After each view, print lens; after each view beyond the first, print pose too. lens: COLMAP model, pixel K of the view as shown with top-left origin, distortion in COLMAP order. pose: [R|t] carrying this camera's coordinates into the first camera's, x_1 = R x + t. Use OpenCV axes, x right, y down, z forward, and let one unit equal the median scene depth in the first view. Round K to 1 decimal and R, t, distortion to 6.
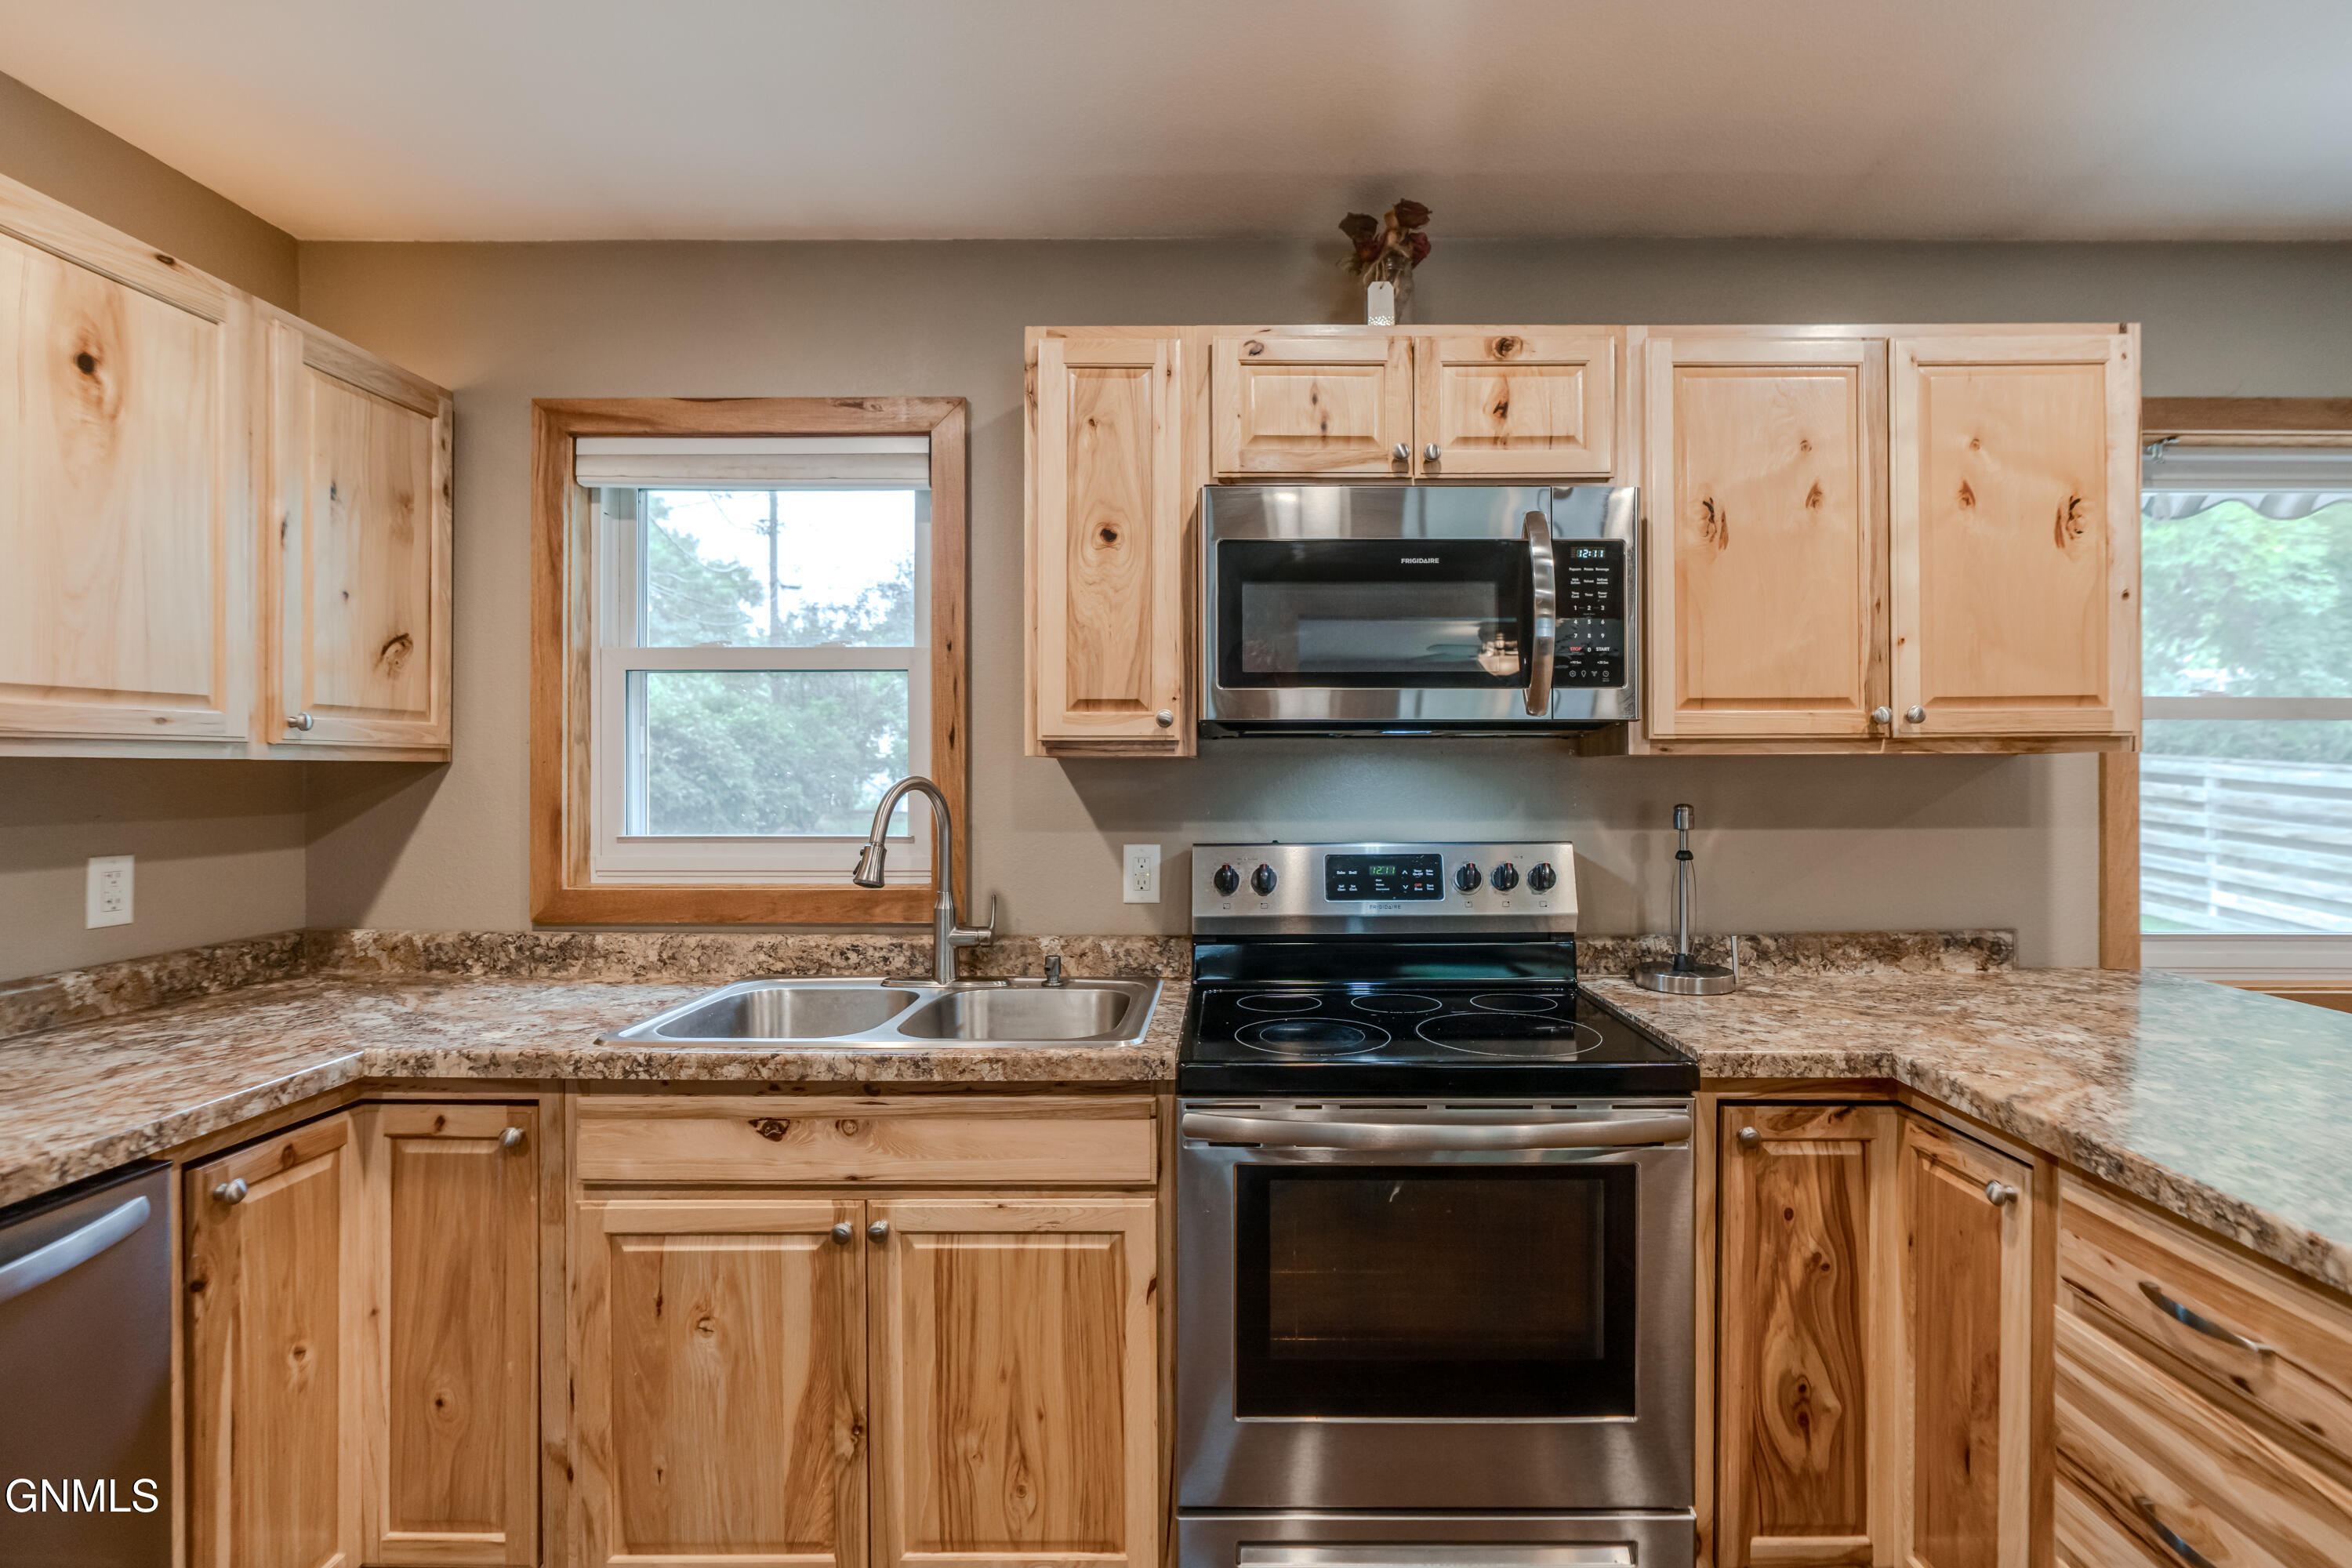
lens RADIAL K [[1084.9, 0, 1231.0], [0, 1084.9, 777.3], [0, 0, 1]] dist [-0.008668, 0.002022]
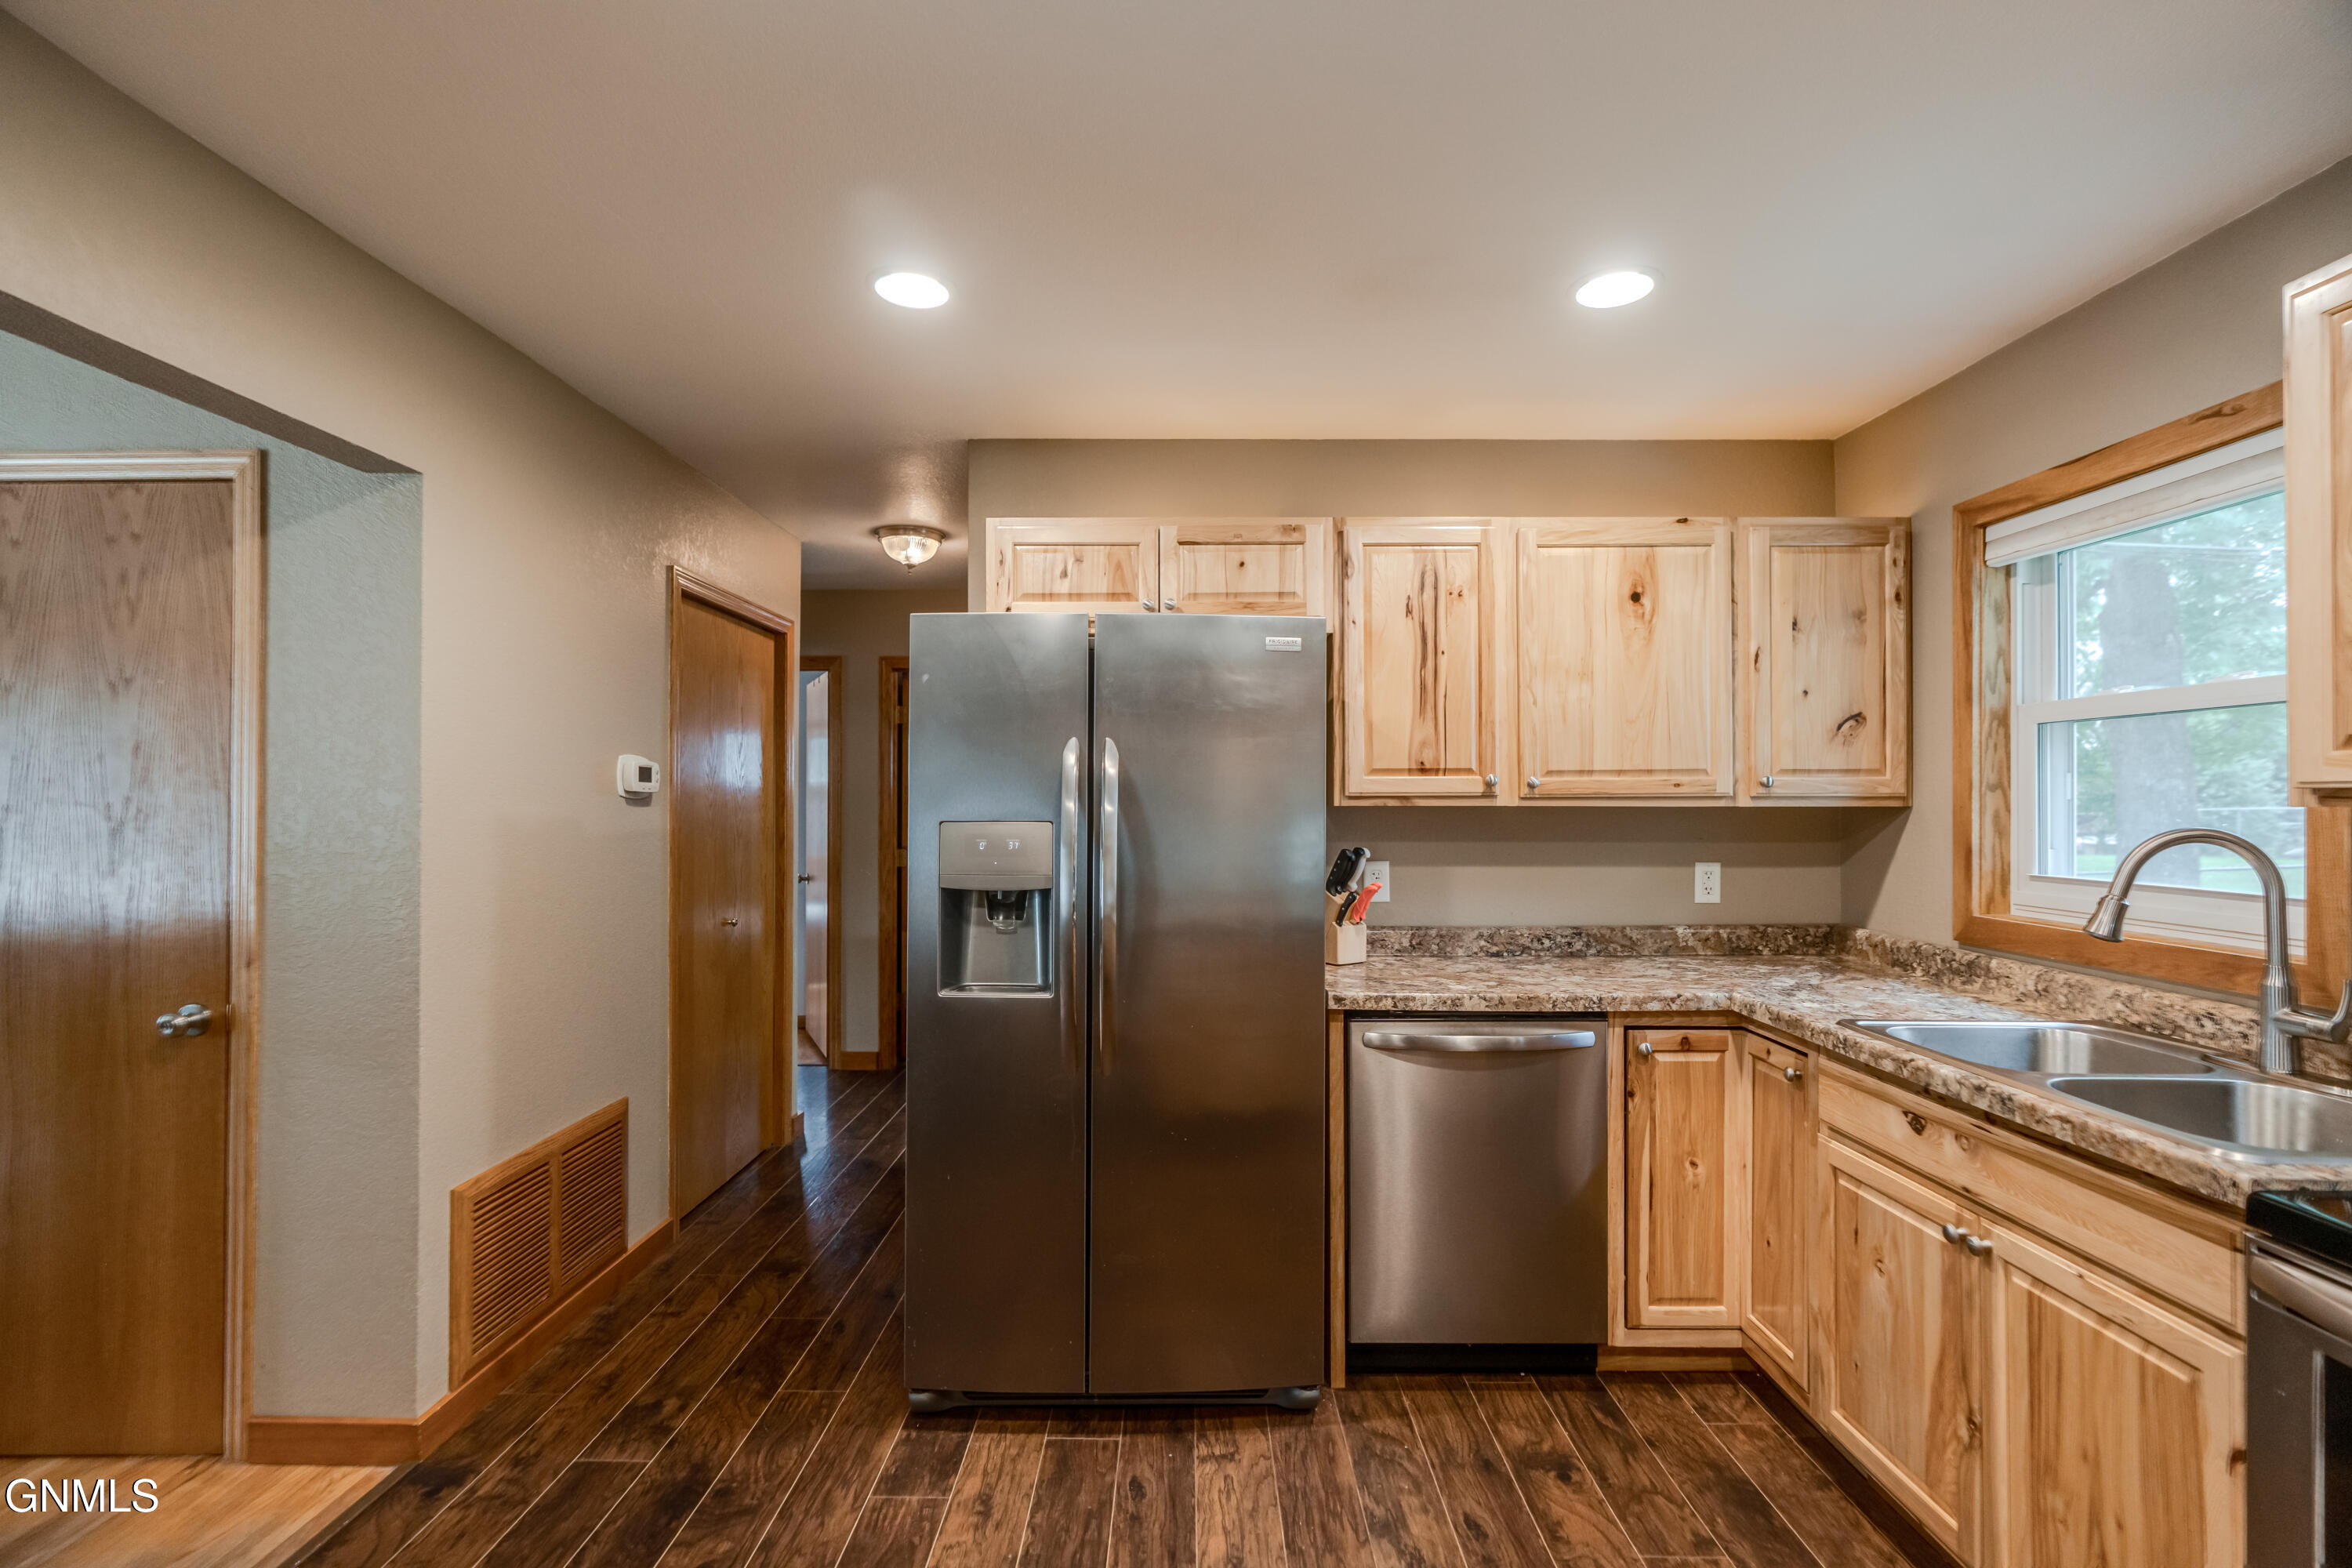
lens RADIAL K [[1054.7, 0, 1188.0], [0, 1054.7, 793.9], [0, 0, 1]] dist [-0.001169, 0.000189]
pose [[0.001926, -0.006361, -0.999978, 0.619884], [-0.005596, 0.999964, -0.006371, -0.019587], [0.999982, 0.005608, 0.001891, 0.171327]]
